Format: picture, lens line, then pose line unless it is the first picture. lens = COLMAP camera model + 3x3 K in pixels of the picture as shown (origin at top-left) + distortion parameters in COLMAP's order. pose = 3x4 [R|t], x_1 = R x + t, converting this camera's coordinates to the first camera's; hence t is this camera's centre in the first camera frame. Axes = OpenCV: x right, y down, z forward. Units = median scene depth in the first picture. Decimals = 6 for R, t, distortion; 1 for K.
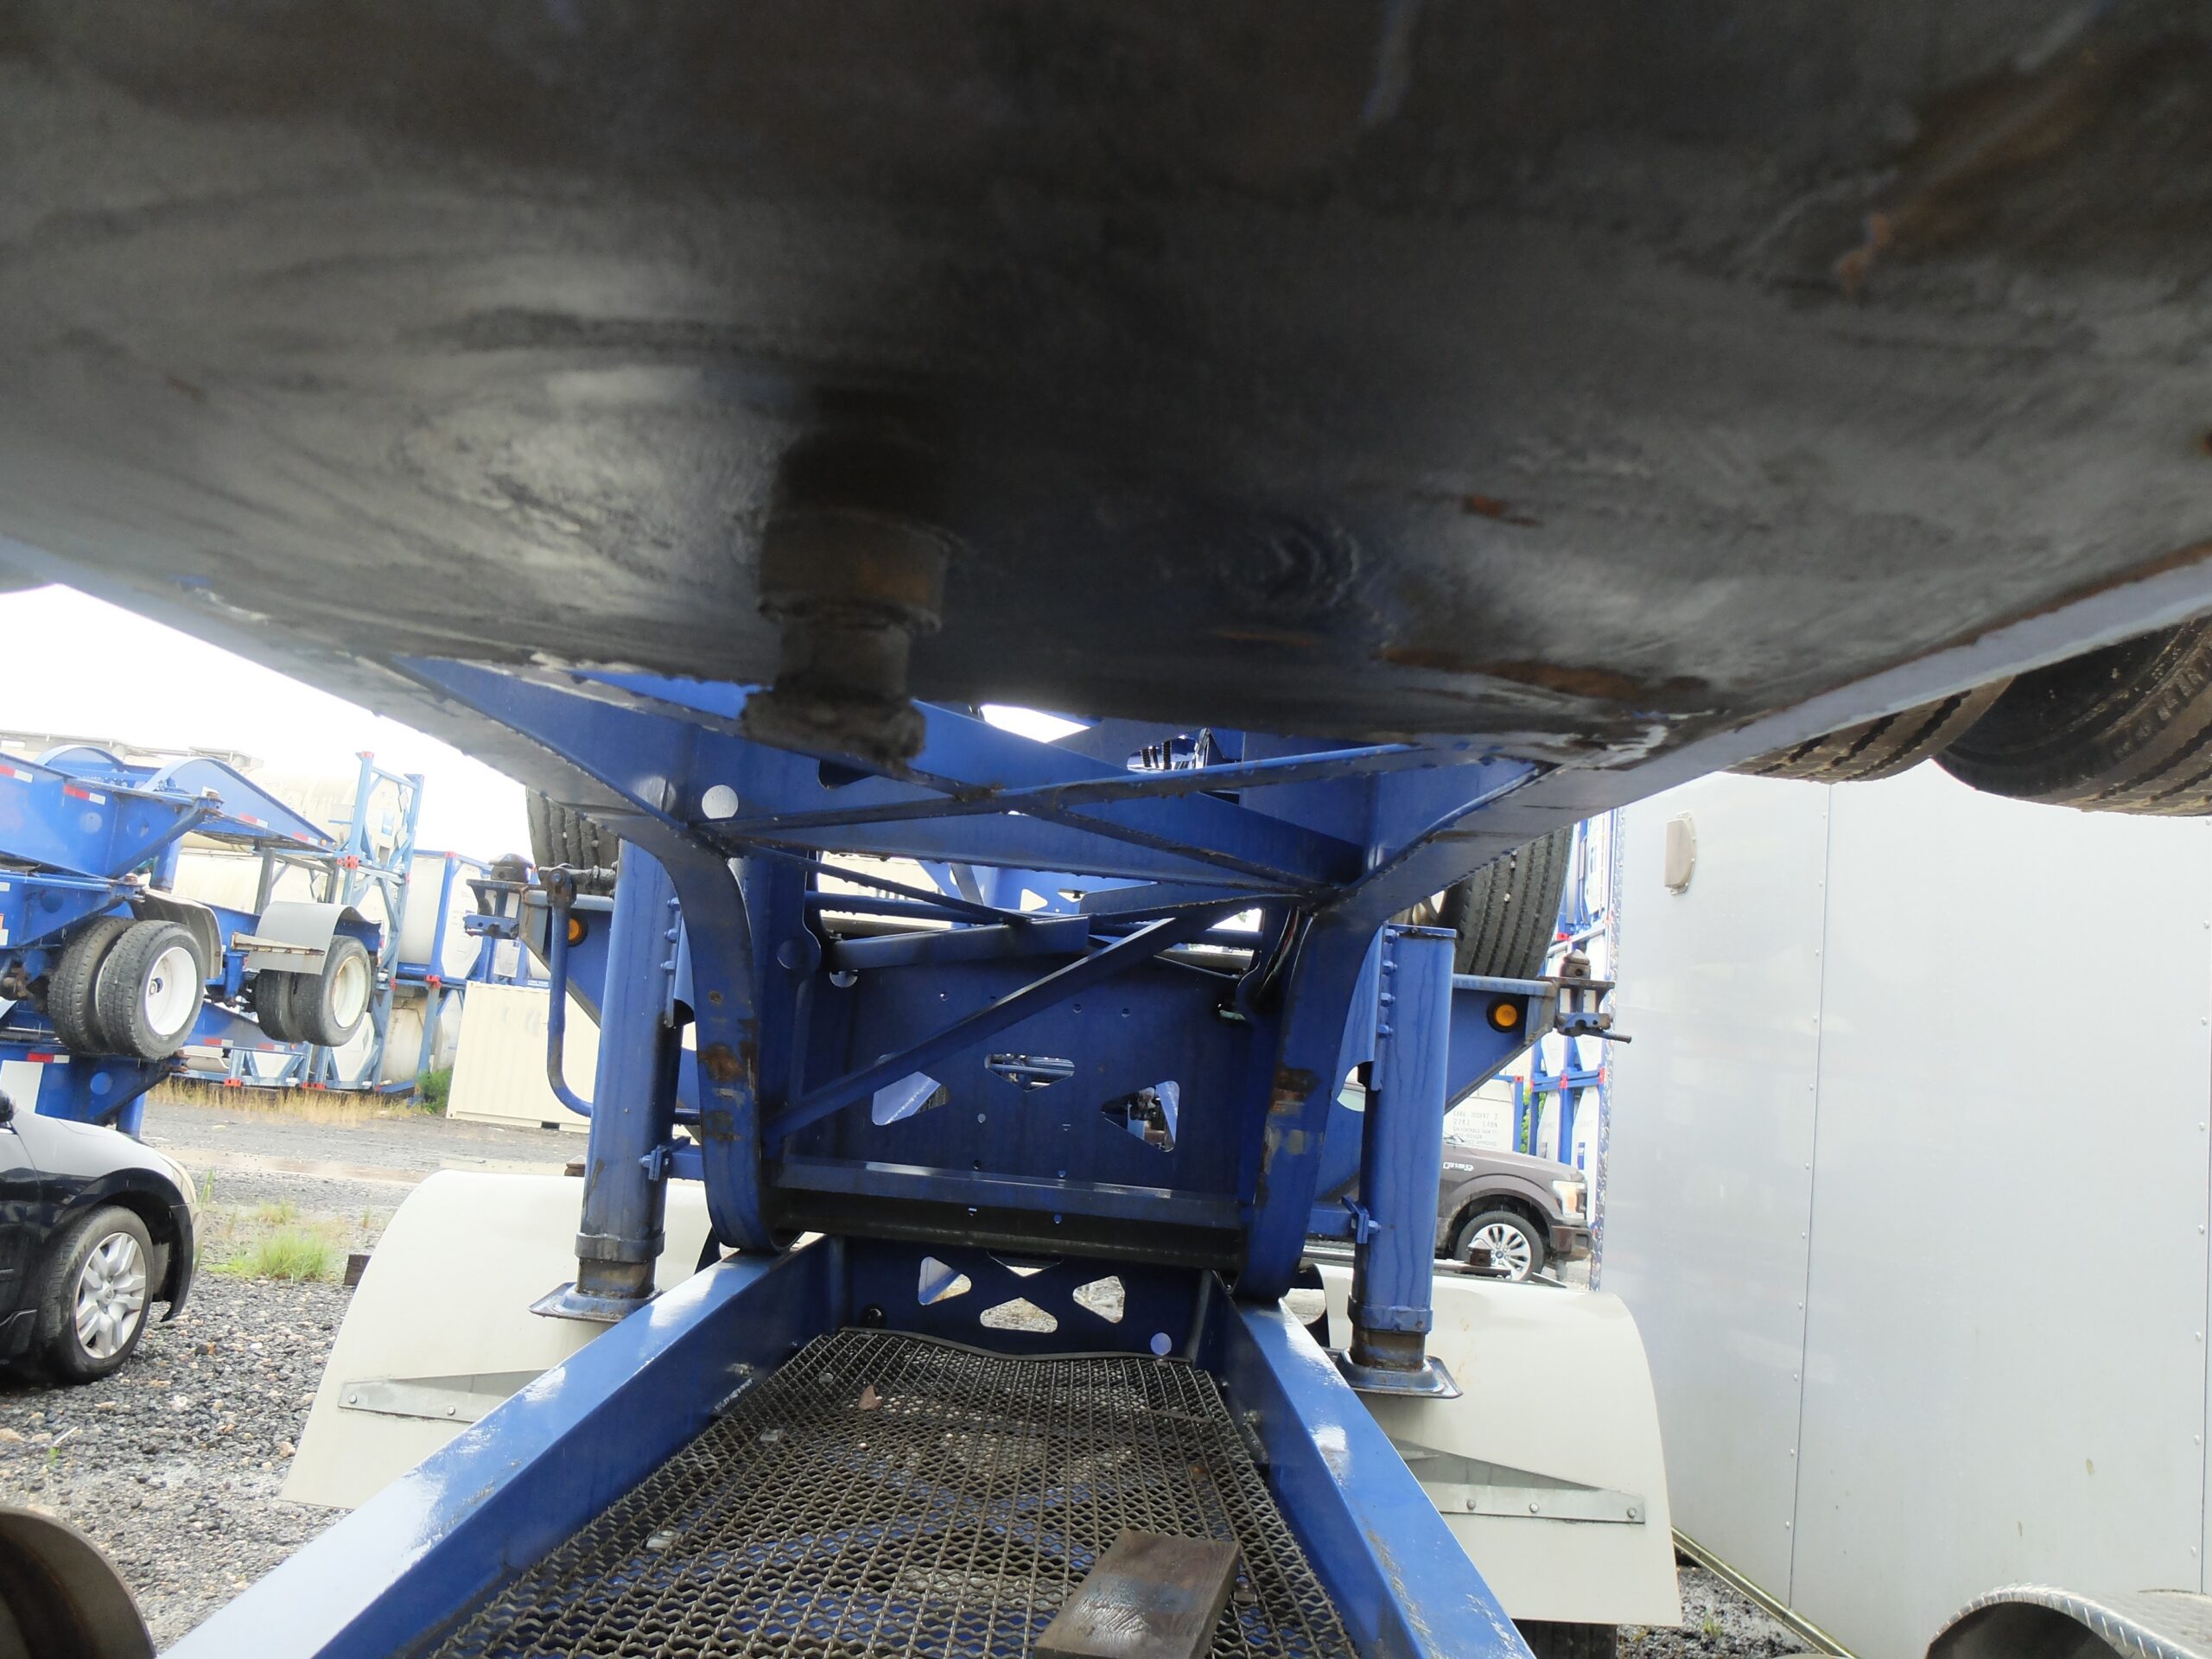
lens RADIAL K [[1742.5, 0, 1111.6], [0, 1742.5, 824.9], [0, 0, 1]] dist [-0.029647, 0.005836]
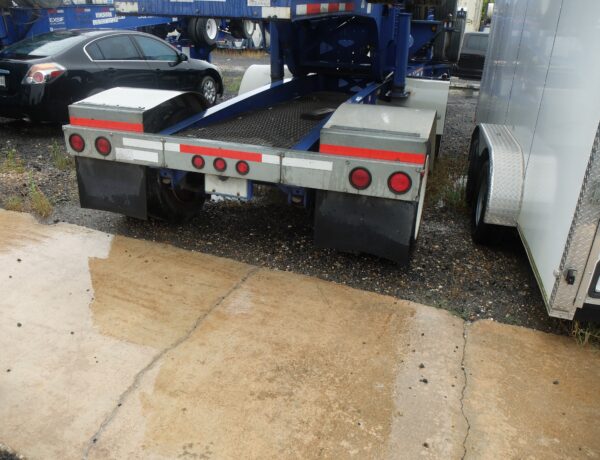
lens RADIAL K [[484.9, 0, 305.5], [0, 484.9, 228.6], [0, 0, 1]] dist [-0.042978, 0.020988]
pose [[0.946220, 0.075472, -0.314596, 0.208040], [0.090853, 0.871291, 0.482285, -0.056434], [0.310504, -0.484930, 0.817576, -0.345969]]
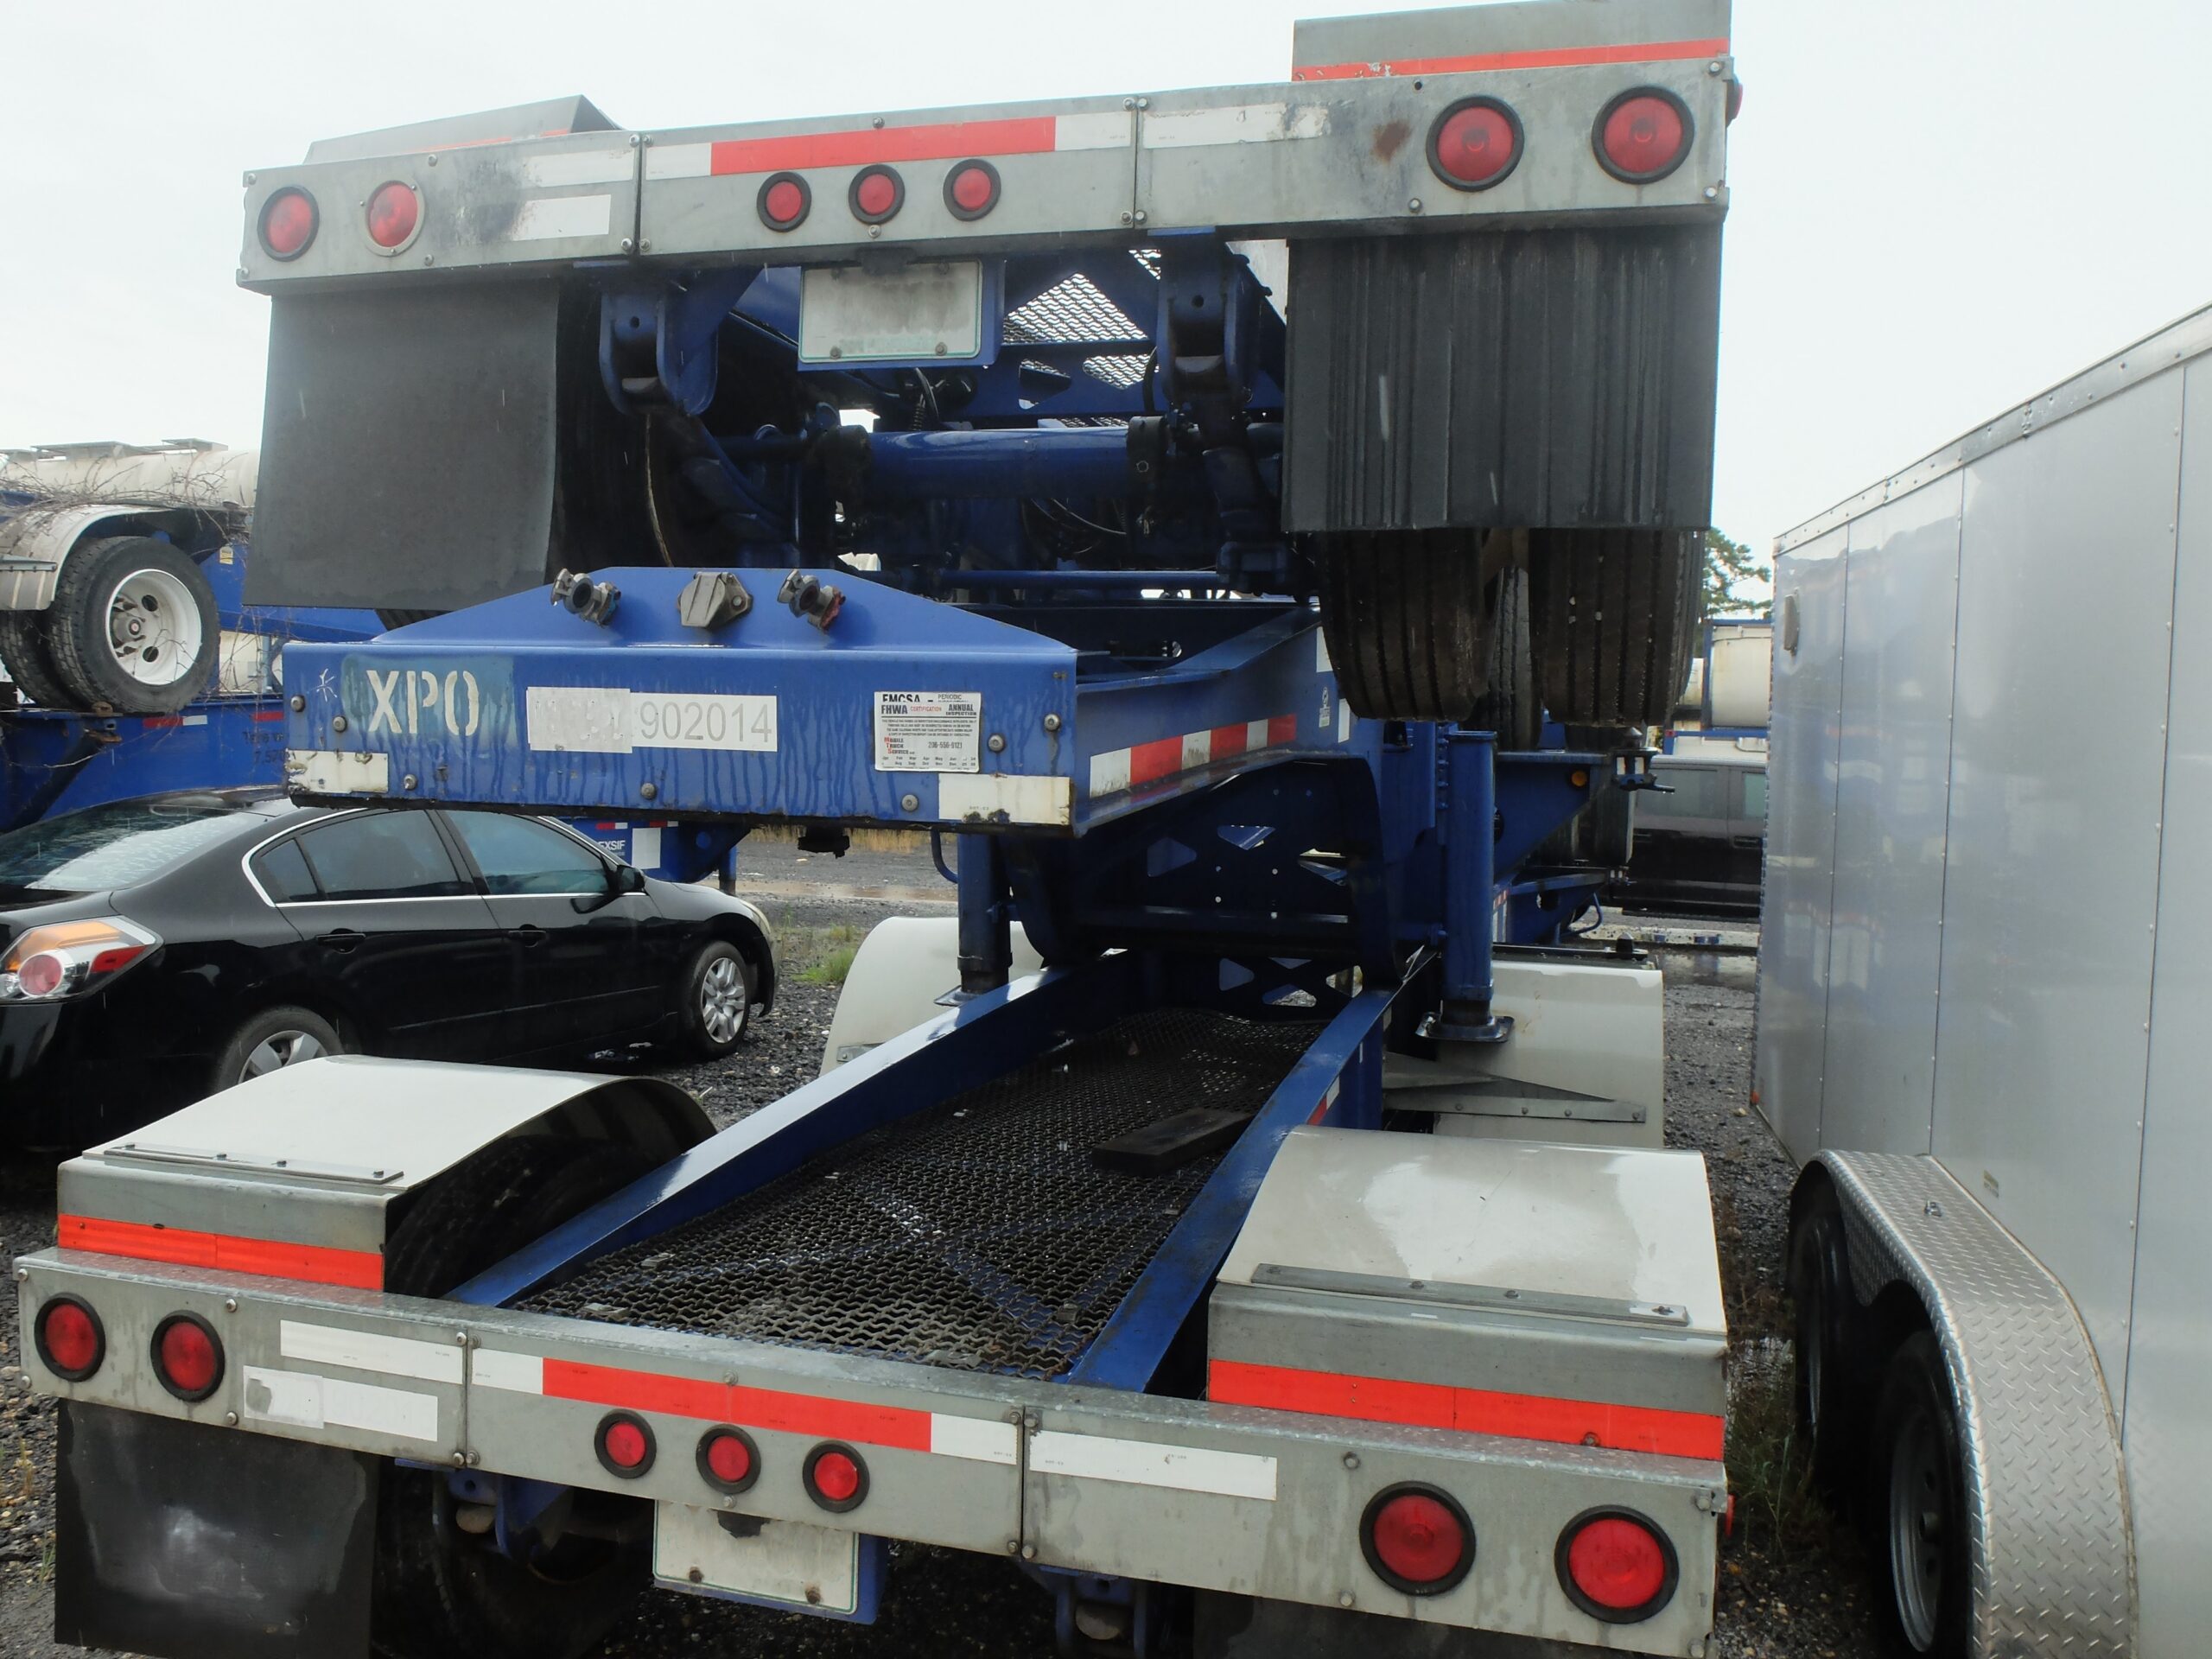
lens RADIAL K [[1742.5, 0, 1120.3], [0, 1742.5, 830.3], [0, 0, 1]] dist [-0.029647, 0.005836]
pose [[0.955015, -0.052587, -0.291857, 0.161195], [0.103822, 0.981158, 0.162939, -0.065901], [0.277789, -0.185911, 0.942481, -0.241040]]
